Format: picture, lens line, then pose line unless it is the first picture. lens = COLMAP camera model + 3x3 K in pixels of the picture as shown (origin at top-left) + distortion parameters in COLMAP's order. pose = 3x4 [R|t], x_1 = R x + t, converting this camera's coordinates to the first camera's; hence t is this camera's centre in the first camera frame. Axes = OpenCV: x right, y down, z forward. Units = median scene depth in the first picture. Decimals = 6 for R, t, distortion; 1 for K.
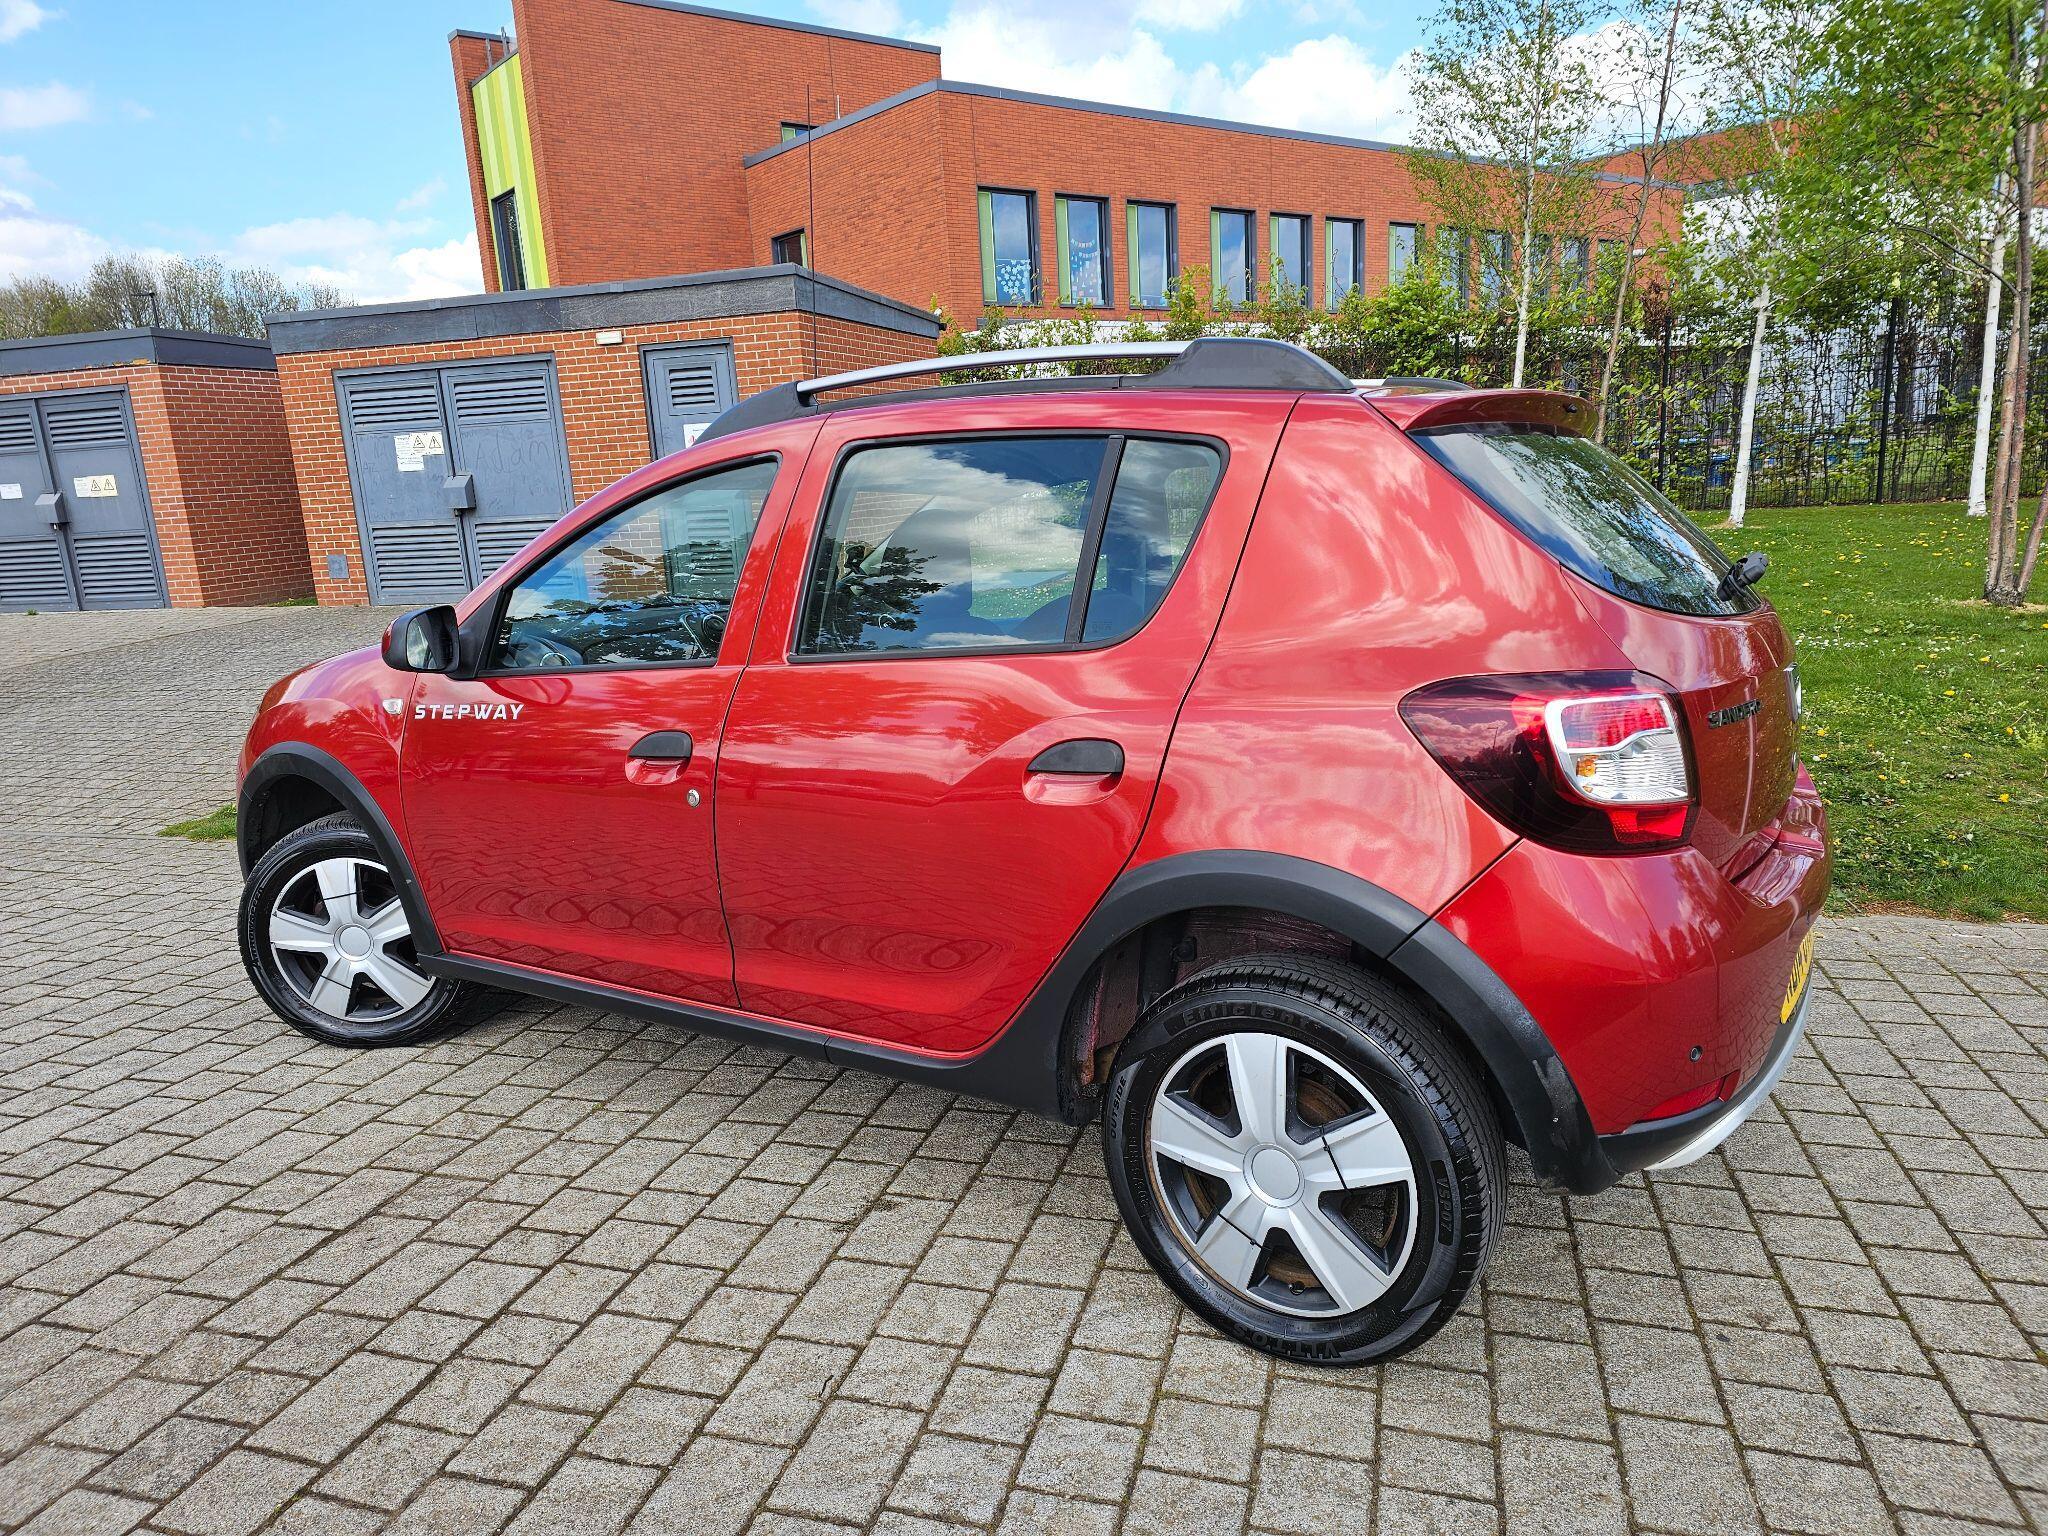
lens RADIAL K [[1363.0, 0, 1018.8], [0, 1363.0, 753.0], [0, 0, 1]] dist [0.045056, -0.030604]
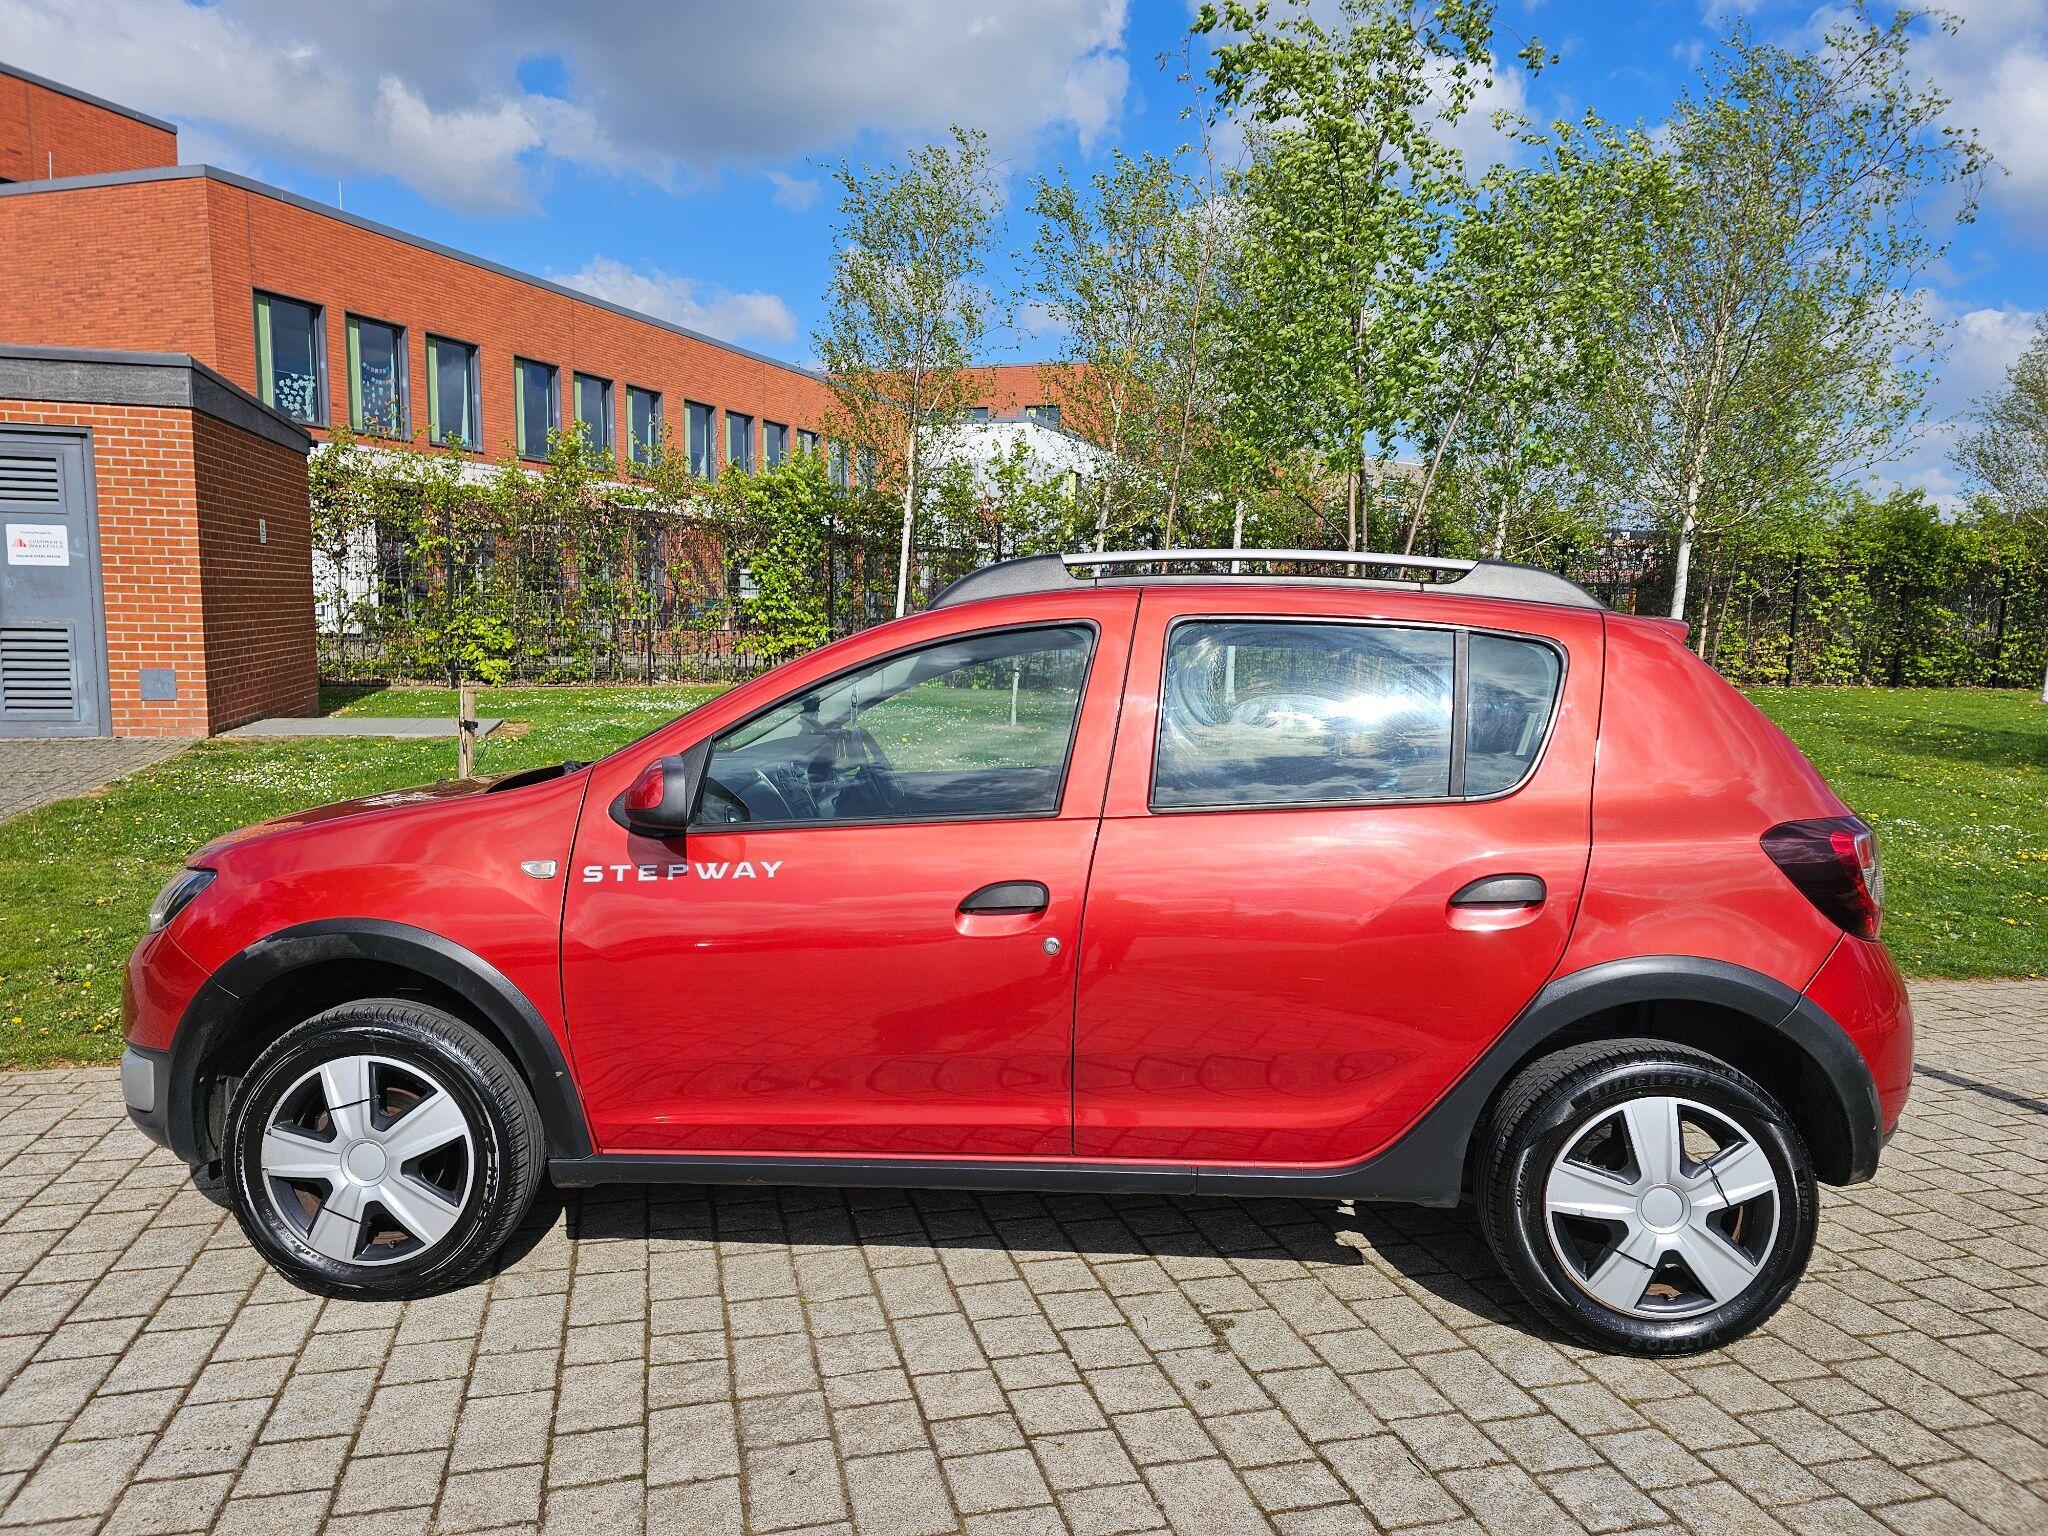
lens RADIAL K [[1363.0, 0, 1013.6], [0, 1363.0, 767.3], [0, 0, 1]] dist [0.045056, -0.030604]
pose [[0.856106, 0.012905, 0.516639, -0.419535], [0.040282, 0.994980, -0.091603, -0.004289], [-0.515228, 0.099234, 0.851289, 0.070819]]
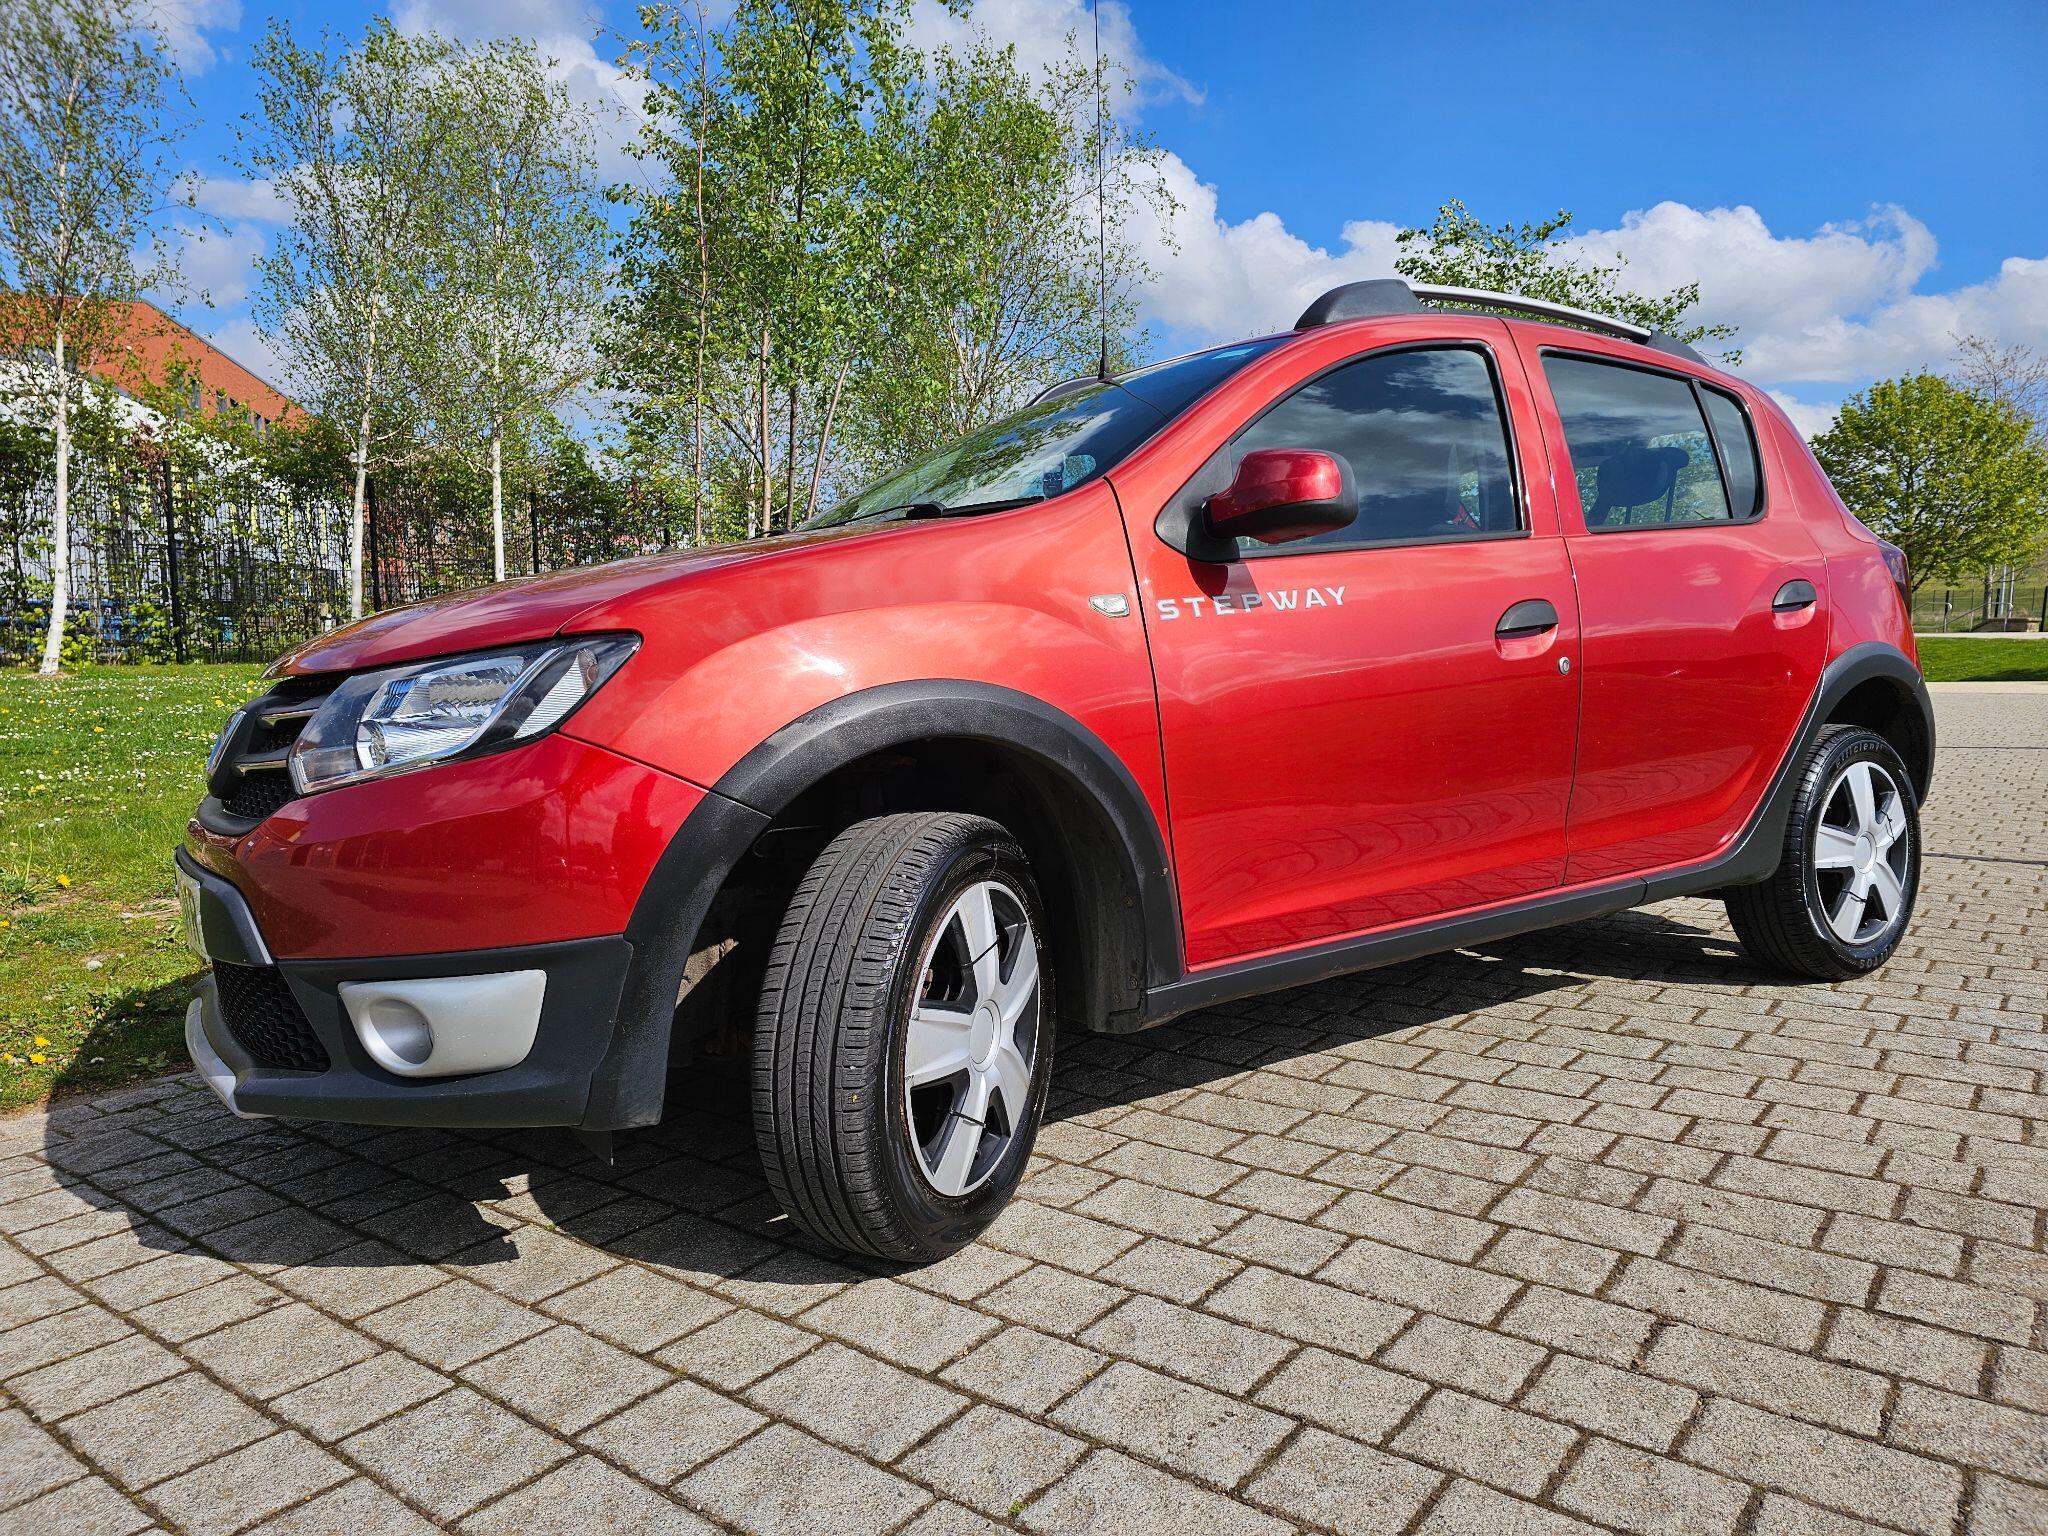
lens RADIAL K [[1363.0, 0, 1011.4], [0, 1363.0, 759.3], [0, 0, 1]] dist [0.045056, -0.030604]
pose [[0.376753, -0.042766, 0.925326, -0.690079], [0.172901, 0.984625, -0.024891, 0.028954], [-0.910035, 0.169367, 0.378354, 0.529620]]
